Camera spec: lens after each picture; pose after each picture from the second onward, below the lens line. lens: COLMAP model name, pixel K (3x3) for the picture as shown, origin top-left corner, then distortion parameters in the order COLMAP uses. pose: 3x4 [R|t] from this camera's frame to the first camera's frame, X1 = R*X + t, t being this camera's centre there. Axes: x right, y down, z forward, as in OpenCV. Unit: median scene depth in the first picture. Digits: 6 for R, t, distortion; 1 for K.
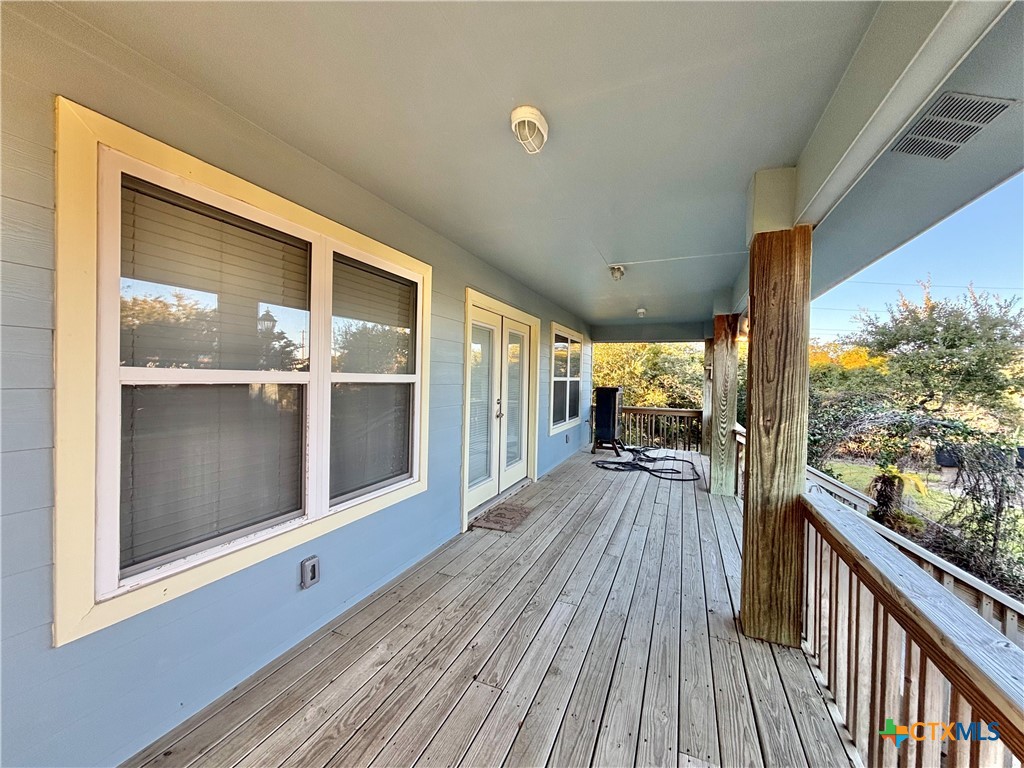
lens RADIAL K [[409.5, 0, 510.1], [0, 409.5, 382.8], [0, 0, 1]] dist [0.003689, 0.000950]
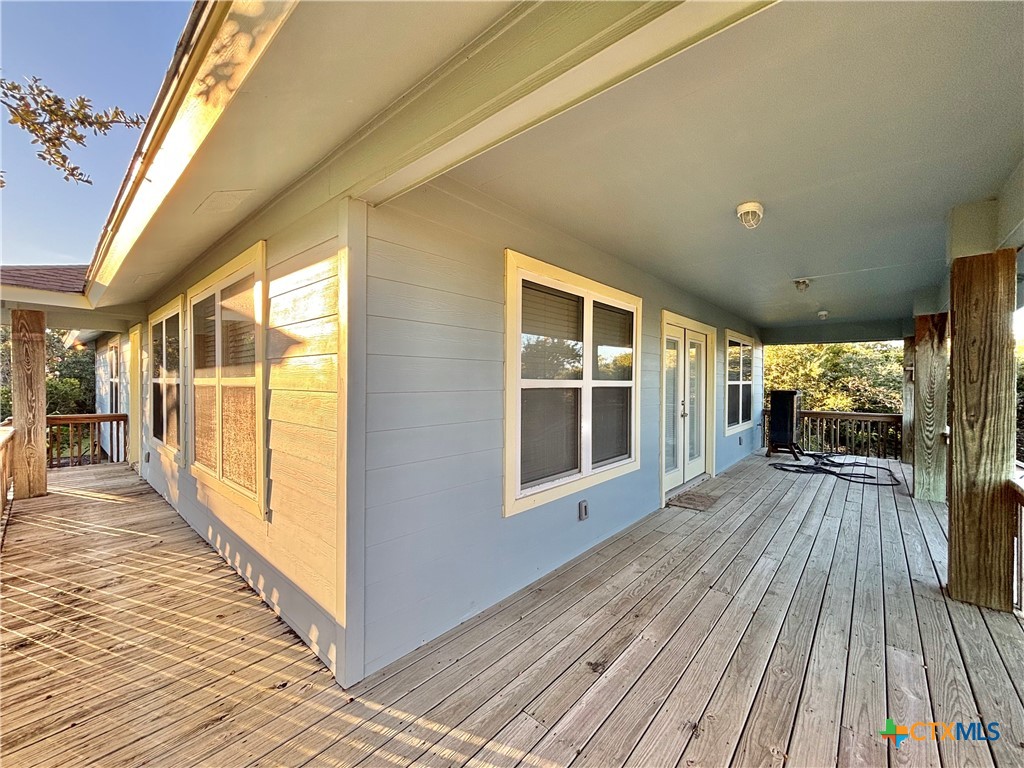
lens RADIAL K [[409.5, 0, 512.9], [0, 409.5, 383.0], [0, 0, 1]] dist [0.003689, 0.000950]
pose [[0.949389, -0.012484, -0.313854, -0.242880], [0.008491, 0.999865, -0.014085, 0.003408], [0.313988, 0.010708, 0.949367, -0.523764]]
